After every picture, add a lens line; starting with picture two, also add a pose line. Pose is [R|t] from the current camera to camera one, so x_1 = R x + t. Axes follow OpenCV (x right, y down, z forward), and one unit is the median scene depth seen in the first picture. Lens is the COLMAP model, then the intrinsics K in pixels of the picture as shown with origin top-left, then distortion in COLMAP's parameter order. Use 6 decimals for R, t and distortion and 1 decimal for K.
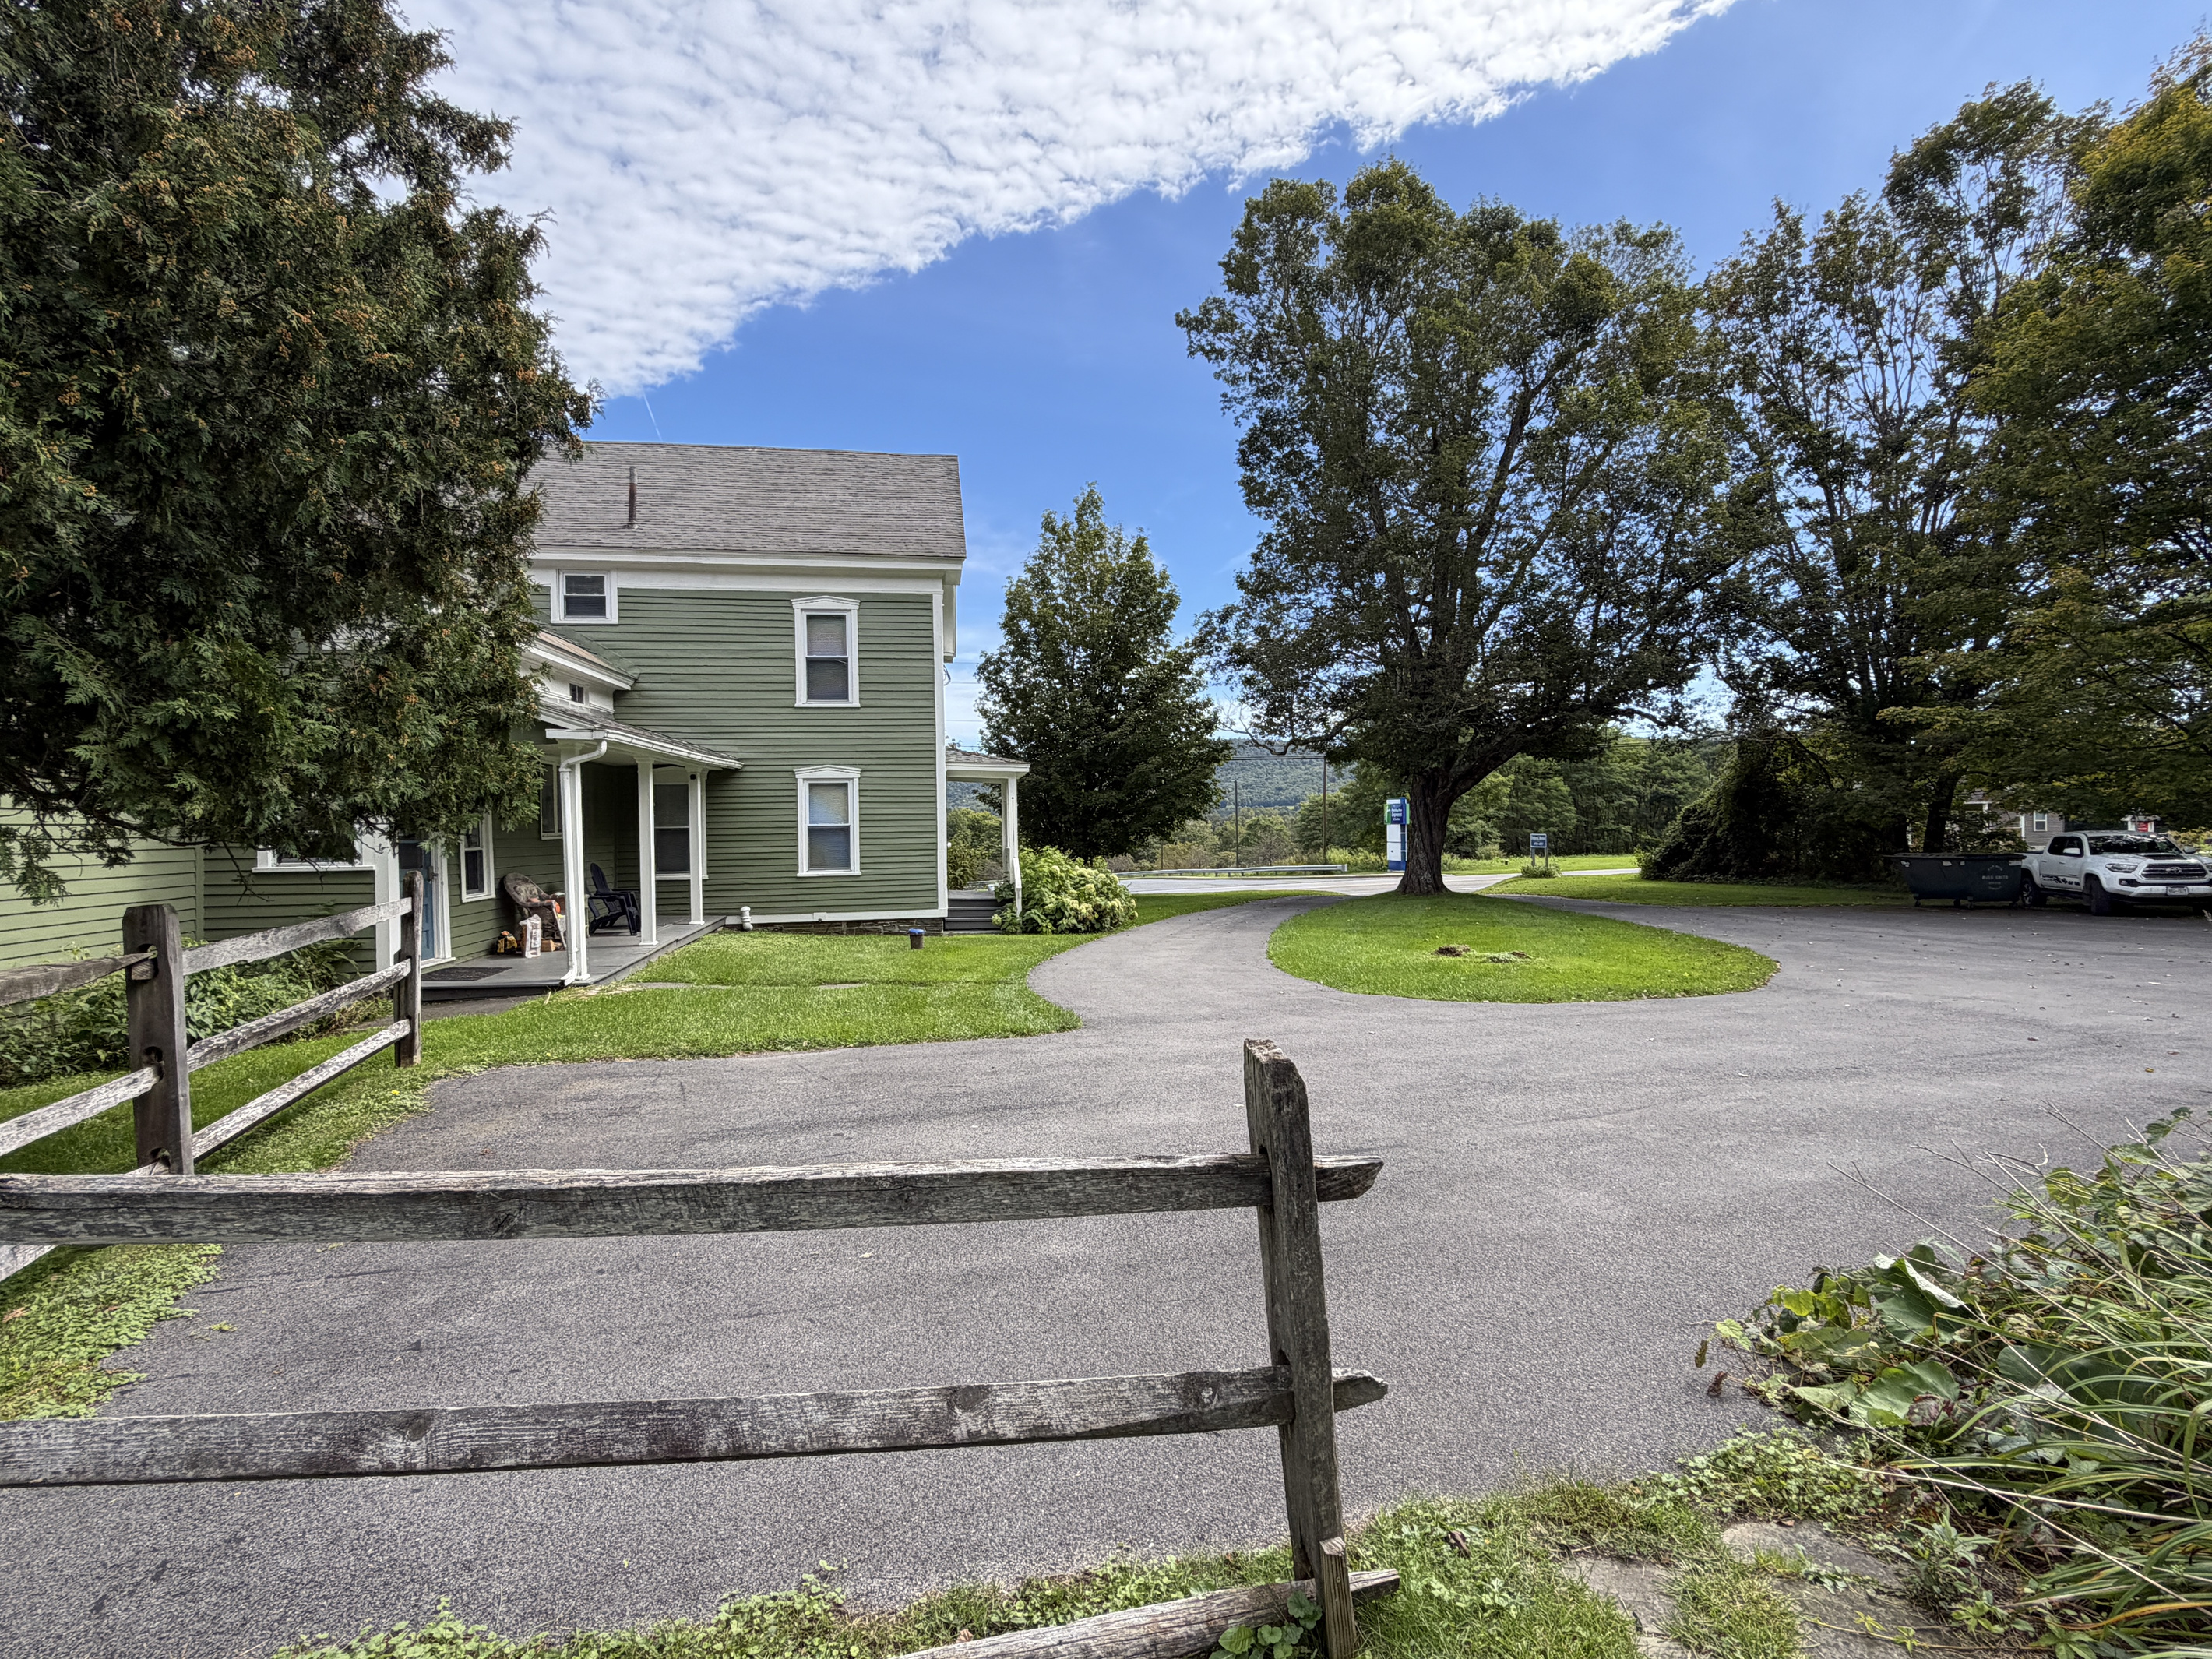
lens RADIAL K [[1032.0, 0, 1104.2], [0, 1032.0, 829.6], [0, 0, 1]] dist [0.000757, 0.000059]
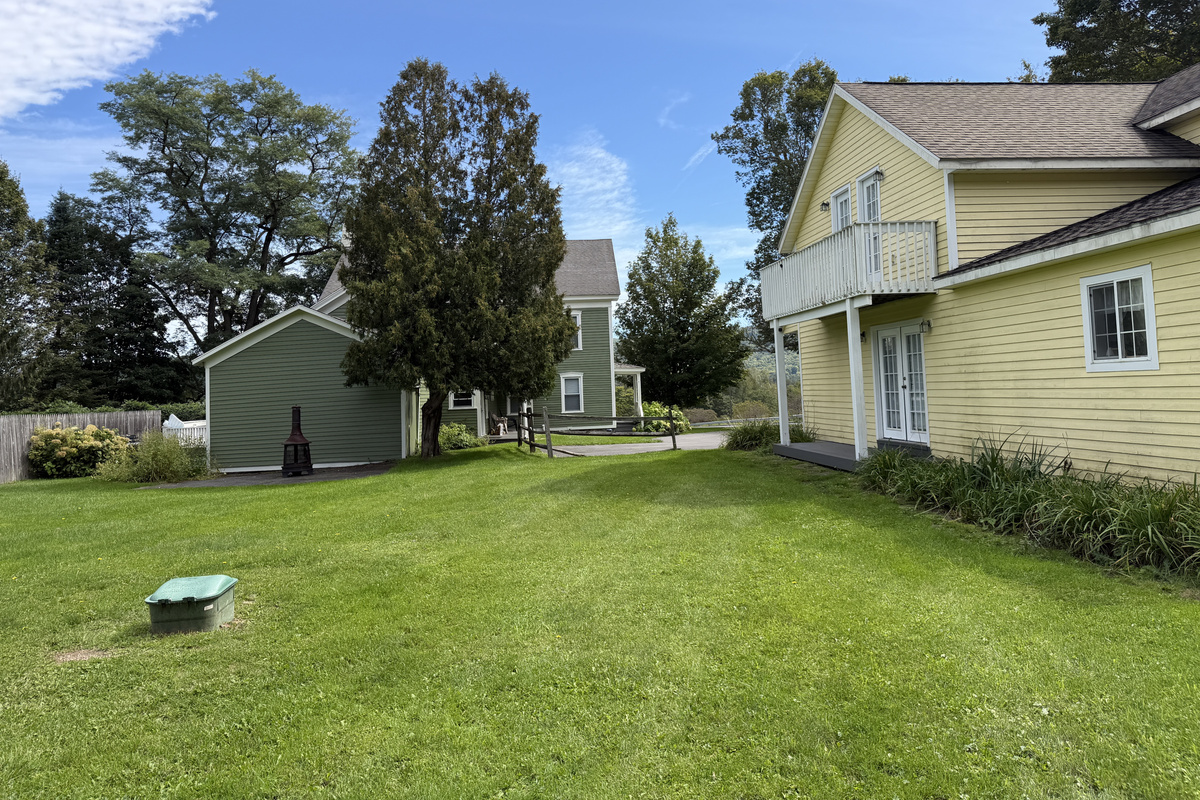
lens RADIAL K [[827.0, 0, 599.9], [0, 827.0, 397.5], [0, 0, 1]] dist [0.002333, 0.000585]
pose [[0.992824, -0.023914, -0.117166, 0.030190], [0.024094, 0.999710, 0.000119, 0.002858], [0.117129, -0.002941, 0.993112, -0.587829]]
